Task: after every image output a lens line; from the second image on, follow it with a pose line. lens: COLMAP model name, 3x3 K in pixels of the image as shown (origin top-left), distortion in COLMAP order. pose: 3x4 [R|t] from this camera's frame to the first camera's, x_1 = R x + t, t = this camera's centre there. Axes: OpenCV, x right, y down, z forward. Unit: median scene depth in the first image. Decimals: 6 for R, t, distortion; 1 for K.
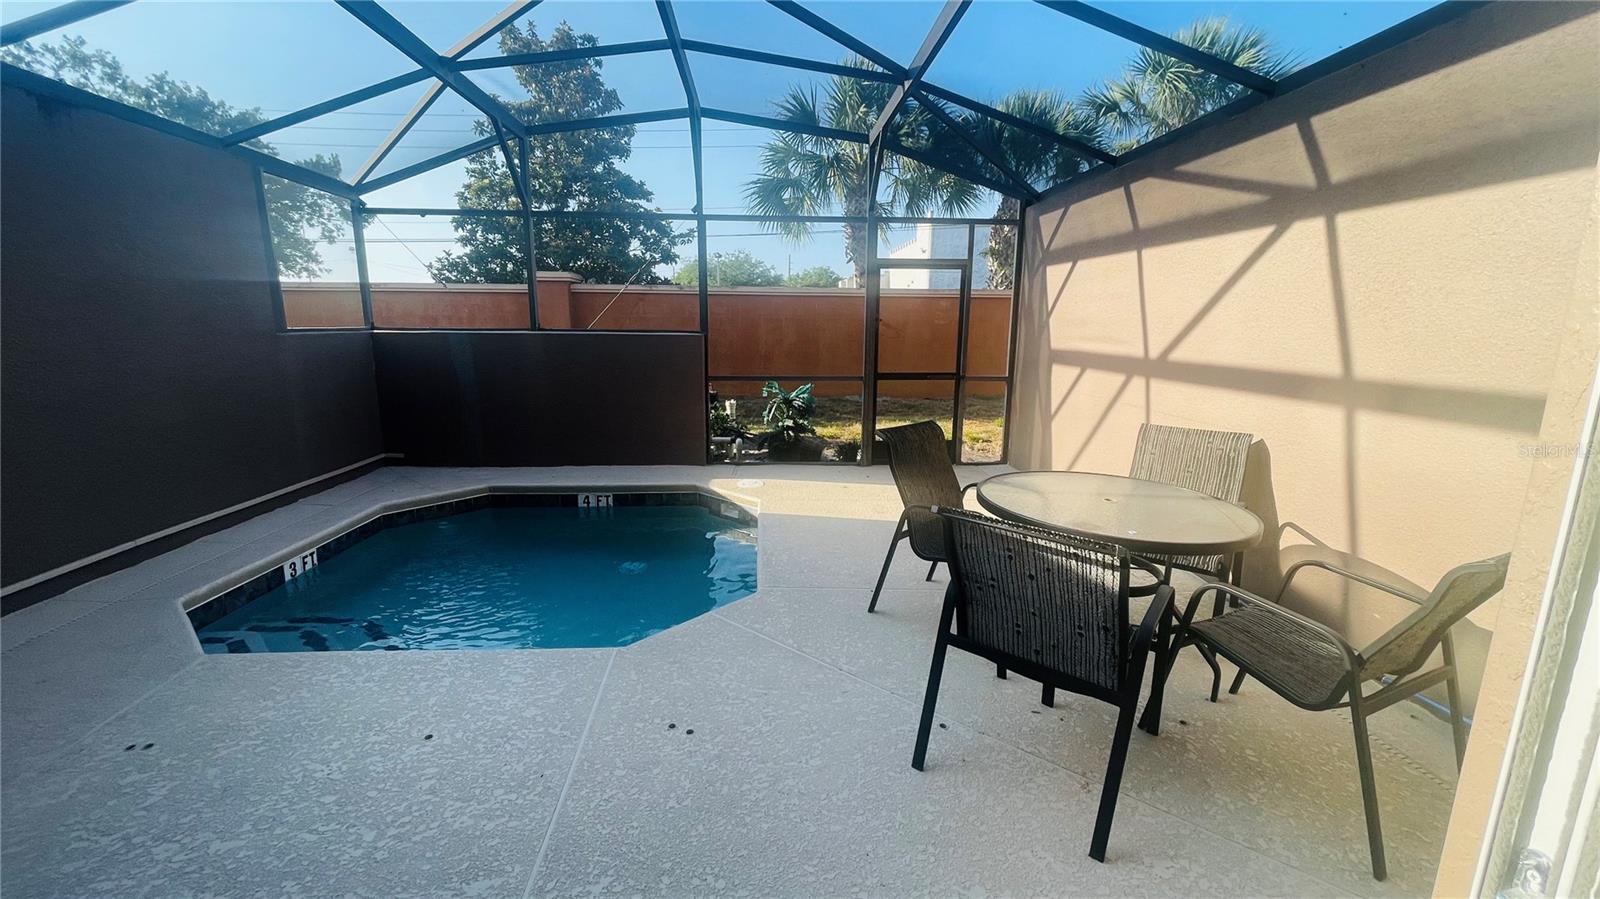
lens RADIAL K [[649.9, 0, 797.2], [0, 649.9, 448.2], [0, 0, 1]] dist [-0.000466, -0.000027]
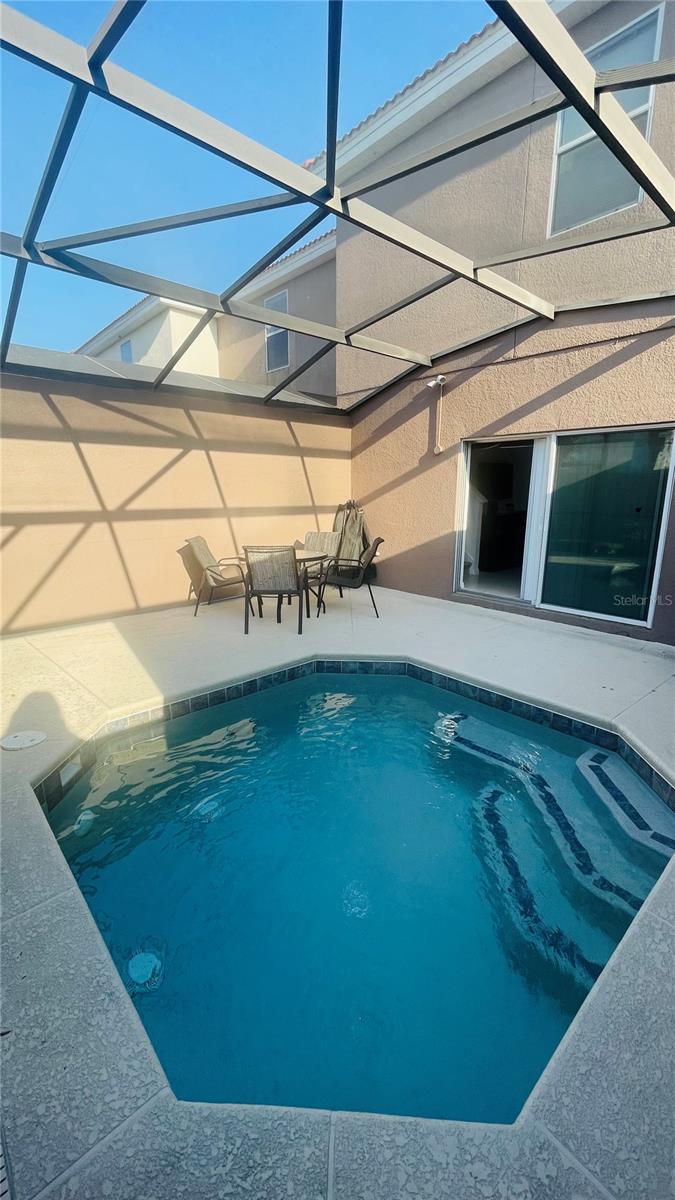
lens RADIAL K [[487.4, 0, 335.1], [0, 487.4, 598.7], [0, 0, 1]] dist [-0.000466, -0.000027]
pose [[-0.632342, -0.181873, 0.753038, -1.077185], [0.138878, 0.929691, 0.341157, -0.356984], [-0.762140, 0.320308, -0.562624, 1.727729]]
